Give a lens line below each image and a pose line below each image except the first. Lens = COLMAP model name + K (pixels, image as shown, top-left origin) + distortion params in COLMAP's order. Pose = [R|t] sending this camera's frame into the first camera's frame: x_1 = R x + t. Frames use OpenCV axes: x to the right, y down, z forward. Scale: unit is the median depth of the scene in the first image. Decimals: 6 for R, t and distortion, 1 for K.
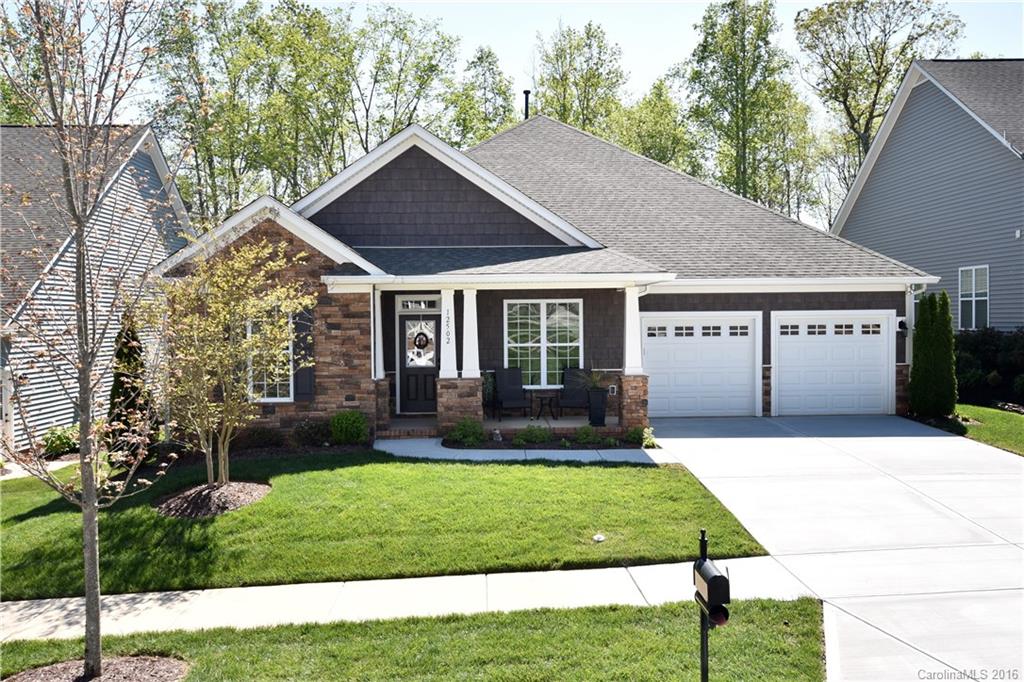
lens RADIAL K [[882.2, 0, 512.7], [0, 882.2, 338.4], [0, 0, 1]] dist [-0.009026, -0.000133]
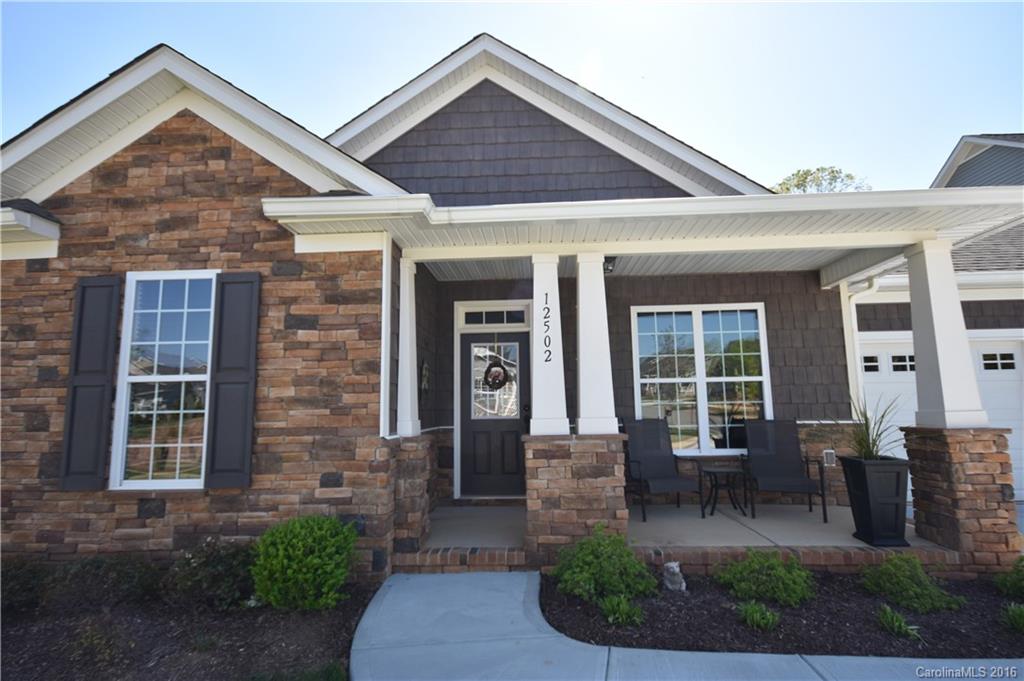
lens RADIAL K [[495.8, 0, 515.5], [0, 495.8, 354.5], [0, 0, 1]] dist [0.004811, 0.000466]
pose [[0.996407, -0.015706, -0.083222, -0.068567], [0.004827, 0.991589, -0.129335, 0.036687], [0.084553, 0.128469, 0.988102, 0.735943]]
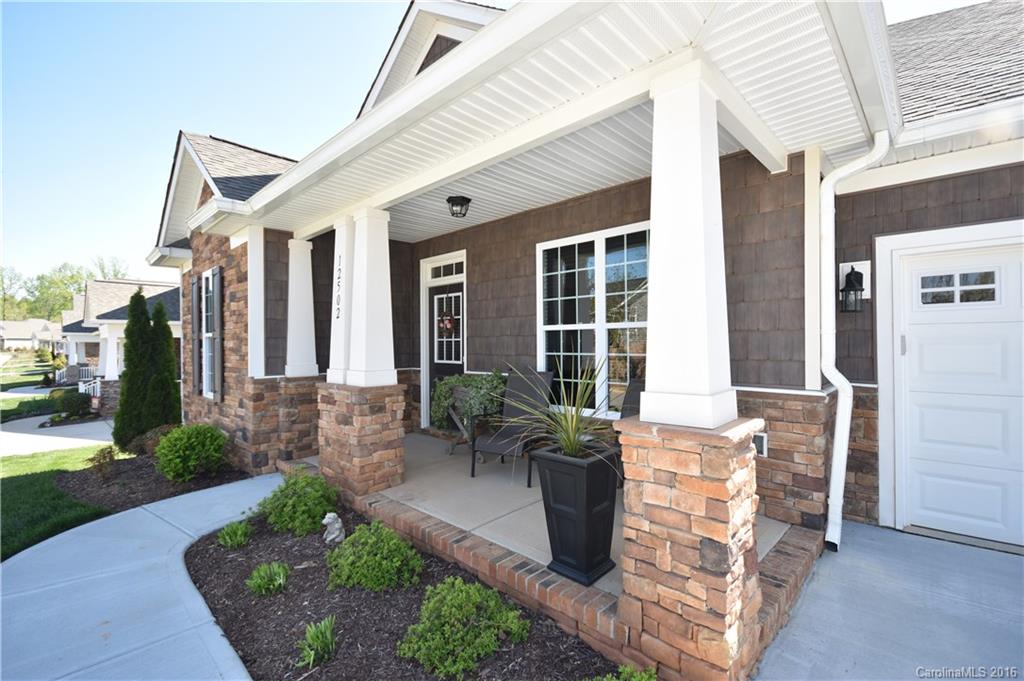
lens RADIAL K [[452.3, 0, 508.3], [0, 452.3, 339.4], [0, 0, 1]] dist [0.003479, -0.004084]
pose [[0.690361, 0.000826, -0.723465, 0.198452], [-0.015595, 0.999784, -0.013741, 0.020852], [0.723297, 0.020769, 0.690224, 0.888568]]
